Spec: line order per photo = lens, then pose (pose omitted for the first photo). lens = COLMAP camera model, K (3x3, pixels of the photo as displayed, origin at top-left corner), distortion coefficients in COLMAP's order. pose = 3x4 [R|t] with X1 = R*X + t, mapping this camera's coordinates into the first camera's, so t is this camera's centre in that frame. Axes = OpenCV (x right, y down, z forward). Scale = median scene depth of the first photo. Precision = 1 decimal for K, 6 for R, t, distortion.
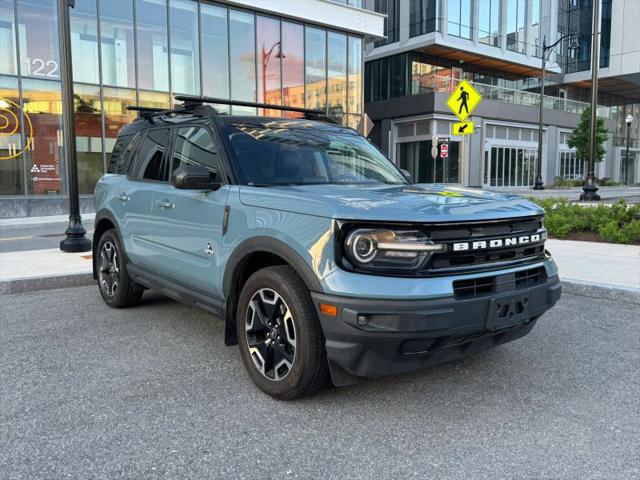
lens RADIAL K [[549.4, 0, 309.6], [0, 549.4, 234.8], [0, 0, 1]] dist [0.077338, -0.144490]
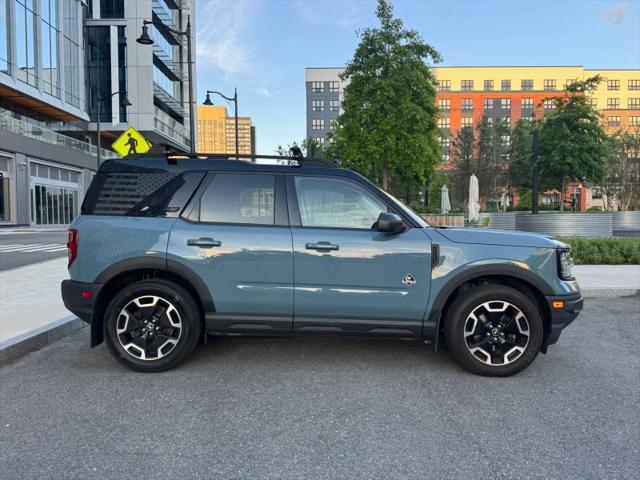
lens RADIAL K [[513.9, 0, 317.8], [0, 513.9, 235.5], [0, 0, 1]] dist [0.025480, -0.028718]
pose [[0.643212, -0.018593, 0.765462, -0.208401], [0.068074, 0.997135, -0.032982, -0.008809], [-0.762656, 0.073322, 0.642635, 0.072120]]
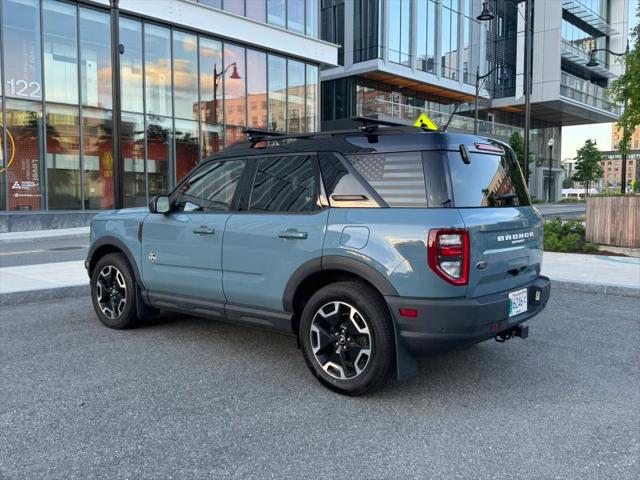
lens RADIAL K [[549.4, 0, 313.3], [0, 549.4, 229.1], [0, 0, 1]] dist [0.077338, -0.144490]
pose [[0.992955, 0.000553, 0.118494, -0.068930], [0.003946, 0.999280, -0.037735, 0.003847], [-0.118429, 0.037936, 0.992238, -0.087439]]
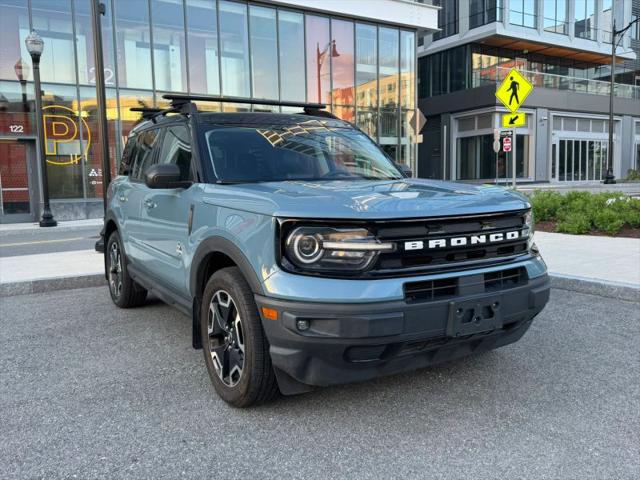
lens RADIAL K [[549.4, 0, 307.6], [0, 549.4, 234.0], [0, 0, 1]] dist [0.077338, -0.144490]
pose [[0.993217, -0.009047, -0.115923, 0.027459], [0.009090, 0.999959, -0.000156, 0.000138], [0.115920, -0.000899, 0.993258, 0.009515]]
